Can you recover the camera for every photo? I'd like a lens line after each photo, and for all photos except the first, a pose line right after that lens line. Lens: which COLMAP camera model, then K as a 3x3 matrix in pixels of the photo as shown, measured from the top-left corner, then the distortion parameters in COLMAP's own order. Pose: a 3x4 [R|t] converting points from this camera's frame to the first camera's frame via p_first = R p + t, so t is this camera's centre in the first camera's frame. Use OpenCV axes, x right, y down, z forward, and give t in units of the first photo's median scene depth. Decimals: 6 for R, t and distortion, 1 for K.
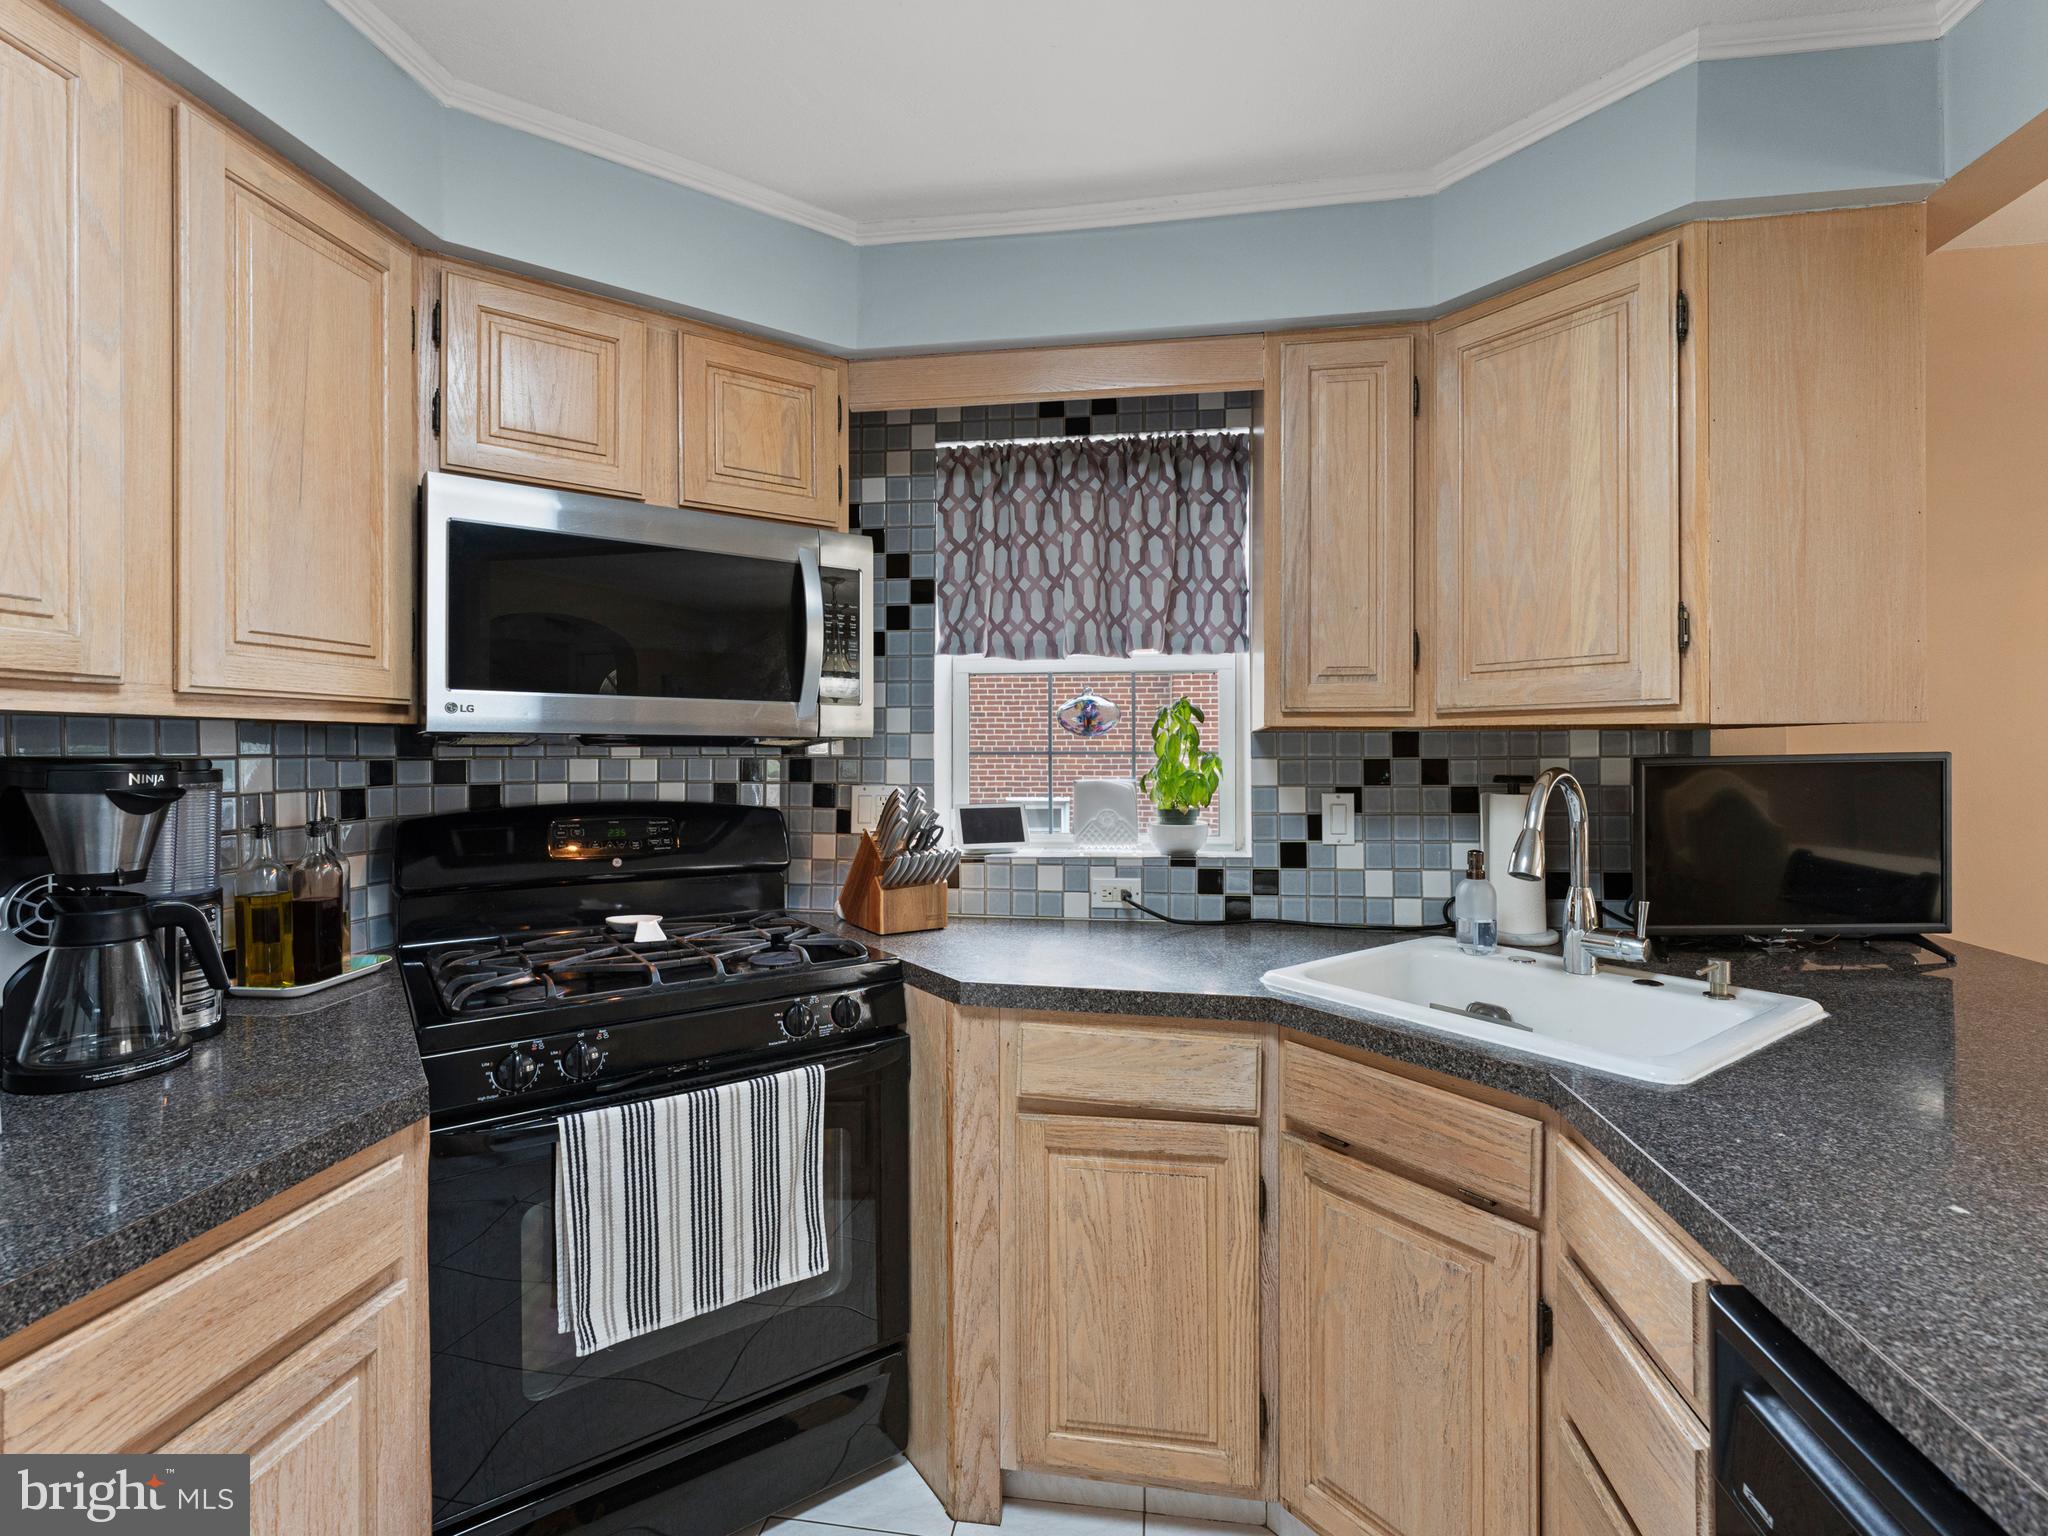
lens RADIAL K [[977.8, 0, 1016.8], [0, 977.8, 746.2], [0, 0, 1]] dist [0.002352, 0.000072]
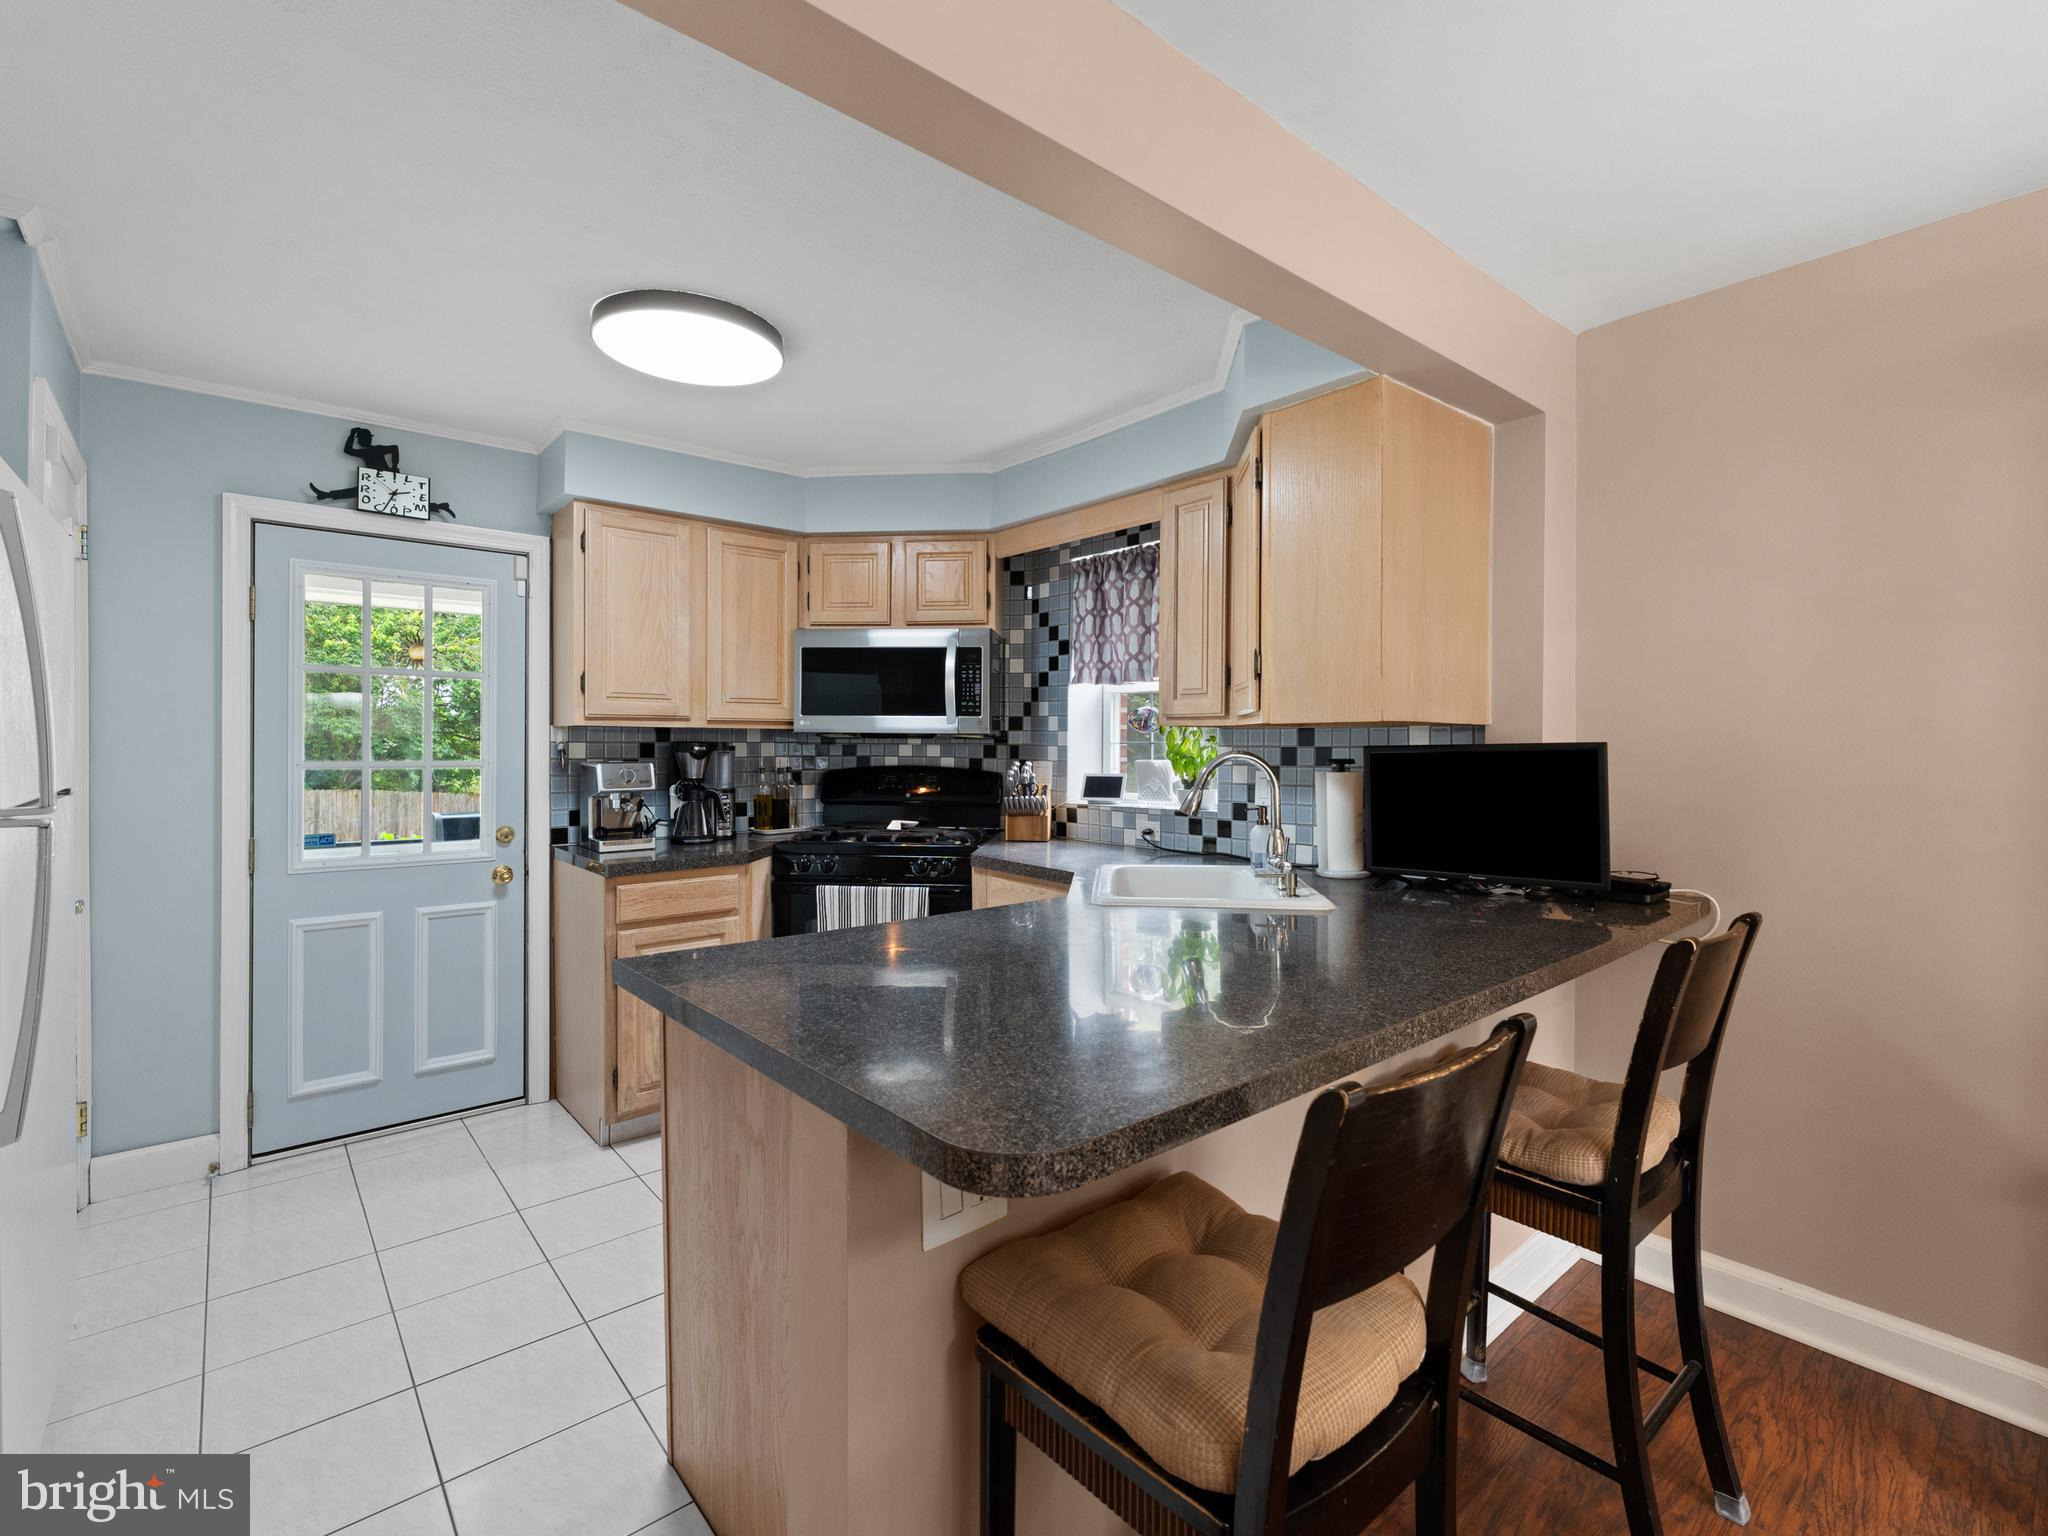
lens RADIAL K [[977.8, 0, 1016.8], [0, 977.8, 746.2], [0, 0, 1]] dist [0.002352, 0.000072]
pose [[0.738765, 0.005200, -0.673943, 1.040337], [-0.001618, 0.999981, 0.005942, 0.003452], [0.673961, -0.003299, 0.738760, -0.328666]]
